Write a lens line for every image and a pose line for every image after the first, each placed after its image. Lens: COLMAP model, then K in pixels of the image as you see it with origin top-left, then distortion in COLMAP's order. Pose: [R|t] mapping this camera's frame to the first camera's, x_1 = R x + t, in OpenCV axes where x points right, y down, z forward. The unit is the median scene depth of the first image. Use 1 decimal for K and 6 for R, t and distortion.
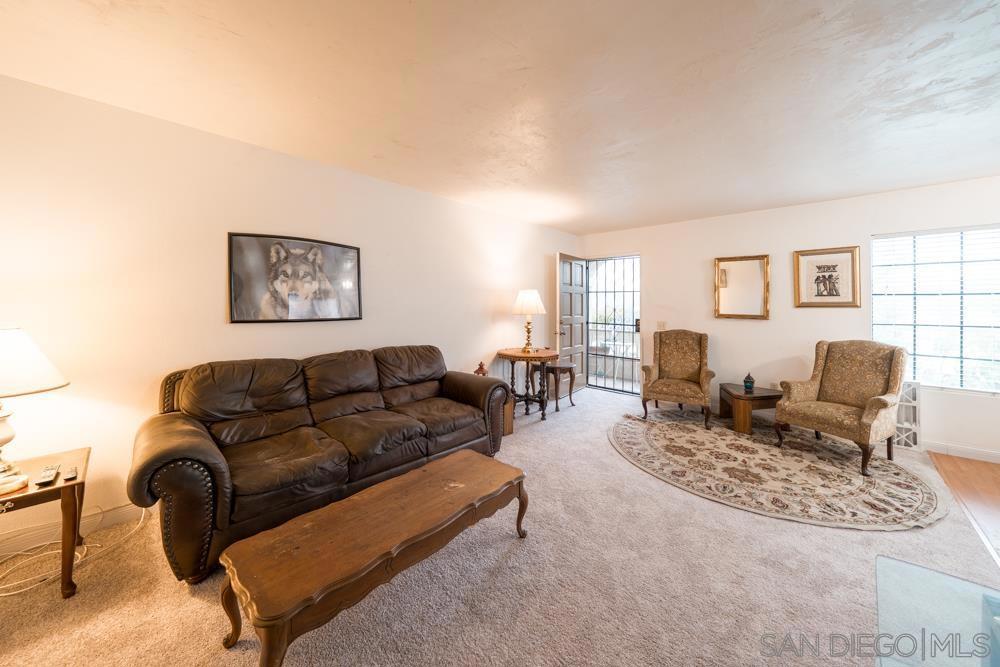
lens RADIAL K [[358.8, 0, 499.4], [0, 358.8, 305.5], [0, 0, 1]] dist [-0.000406, -0.000006]
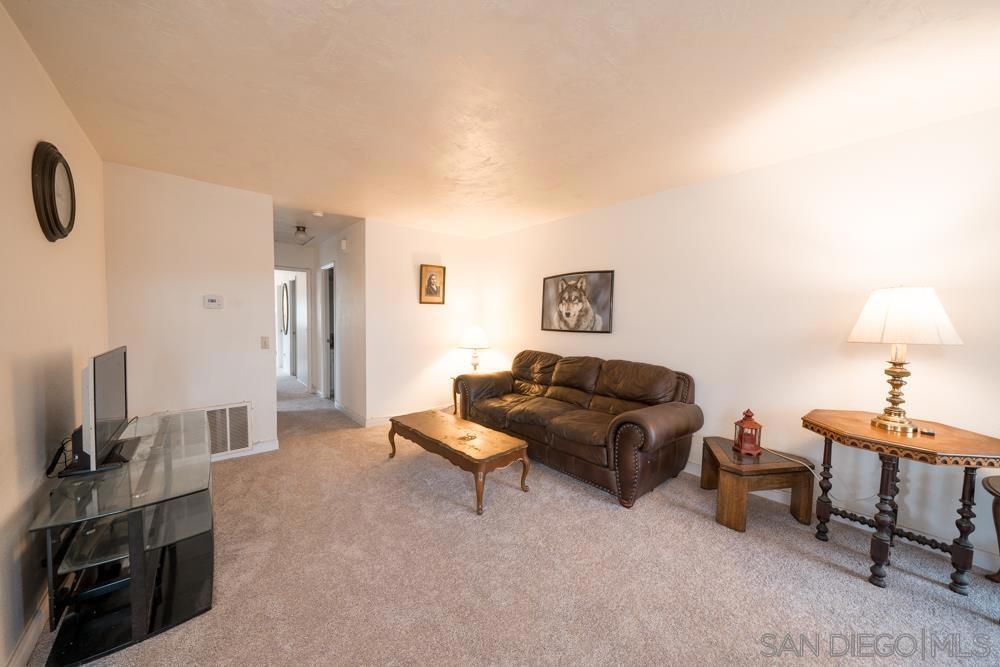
lens RADIAL K [[337.6, 0, 500.0], [0, 337.6, 333.5], [0, 0, 1]] dist [-0.001563, -0.000054]
pose [[-0.084941, 0.036043, -0.995734, 0.798033], [-0.015773, 0.999172, 0.037513, 0.005331], [0.996261, 0.018892, -0.084302, 0.827506]]
